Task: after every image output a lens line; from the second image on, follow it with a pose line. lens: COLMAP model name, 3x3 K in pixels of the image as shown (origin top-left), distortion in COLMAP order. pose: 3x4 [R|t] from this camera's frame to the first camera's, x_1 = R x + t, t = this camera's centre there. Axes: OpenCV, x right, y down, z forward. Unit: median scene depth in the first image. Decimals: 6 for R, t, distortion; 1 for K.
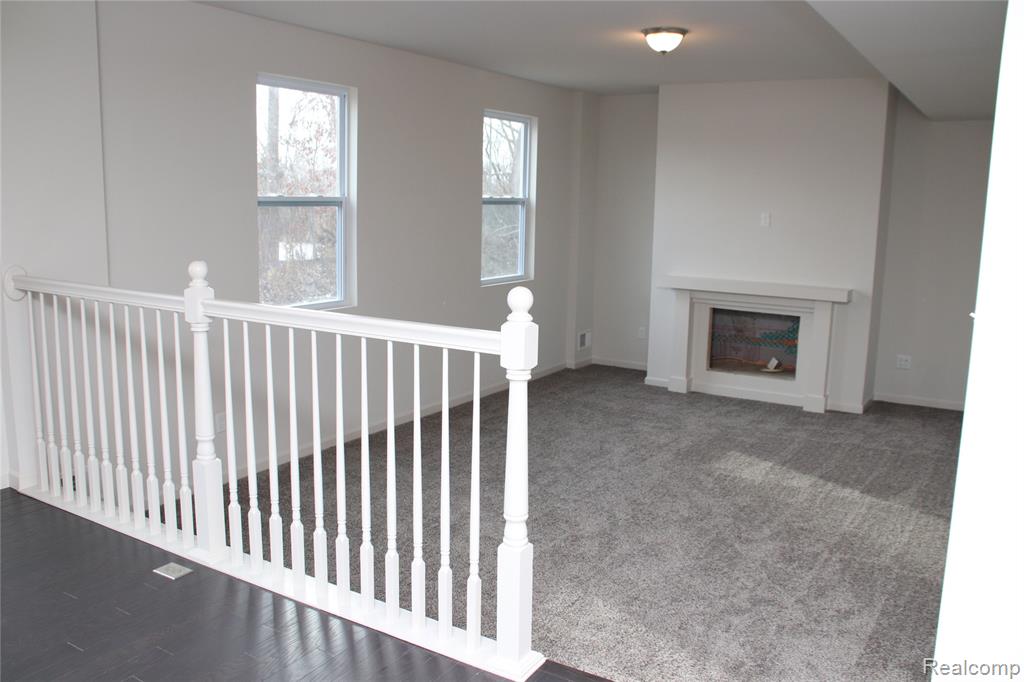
lens RADIAL K [[849.5, 0, 511.1], [0, 849.5, 330.3], [0, 0, 1]] dist [-0.130699, 0.112343]
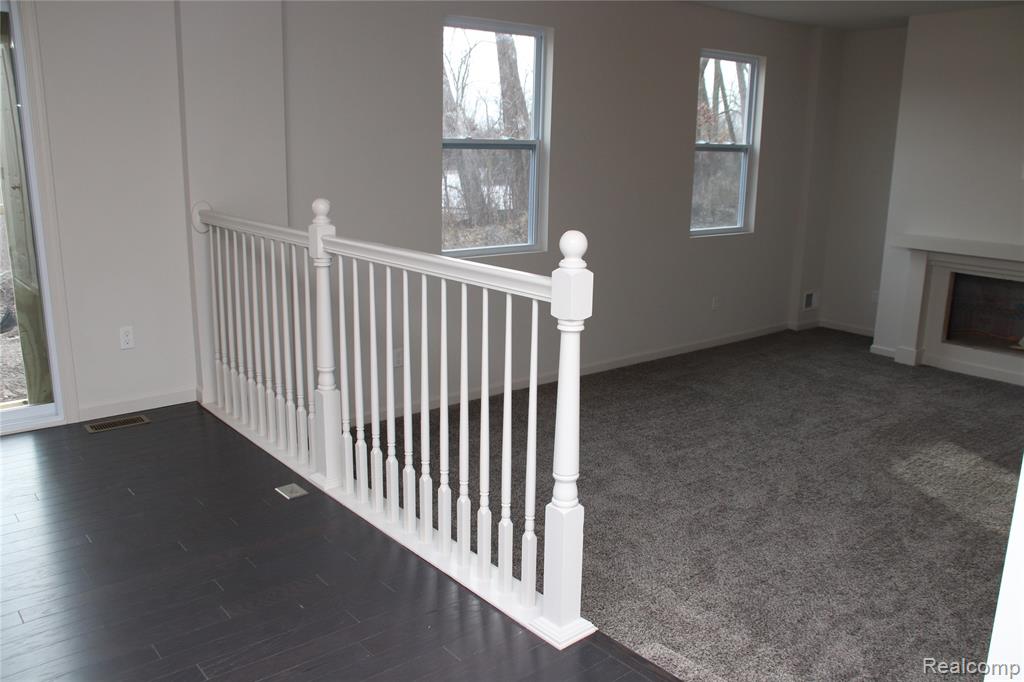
lens RADIAL K [[850.1, 0, 508.7], [0, 850.1, 341.3], [0, 0, 1]] dist [-0.145102, 0.138034]
pose [[0.947163, 0.071283, -0.312733, 0.105433], [-0.048802, 0.995668, 0.079144, -0.000241], [0.317019, -0.059700, 0.946538, 0.045193]]
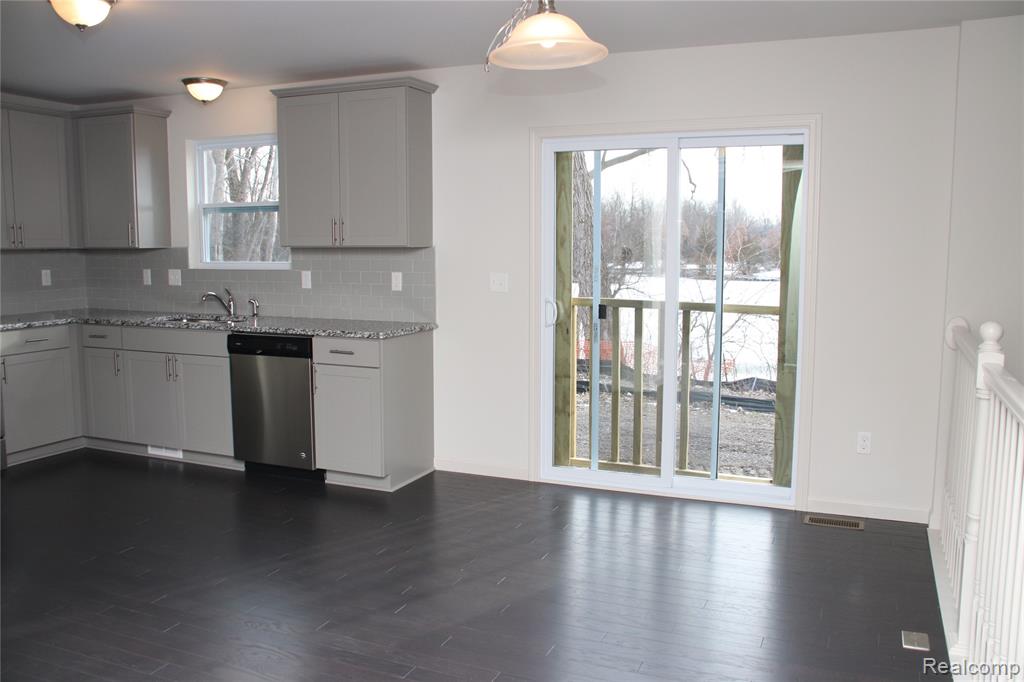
lens RADIAL K [[850.1, 0, 508.7], [0, 850.1, 341.3], [0, 0, 1]] dist [-0.145102, 0.138034]
pose [[0.139719, 0.094442, -0.985677, 0.249913], [-0.149678, 0.986017, 0.073258, -0.028098], [0.978813, 0.137298, 0.151902, 0.204544]]
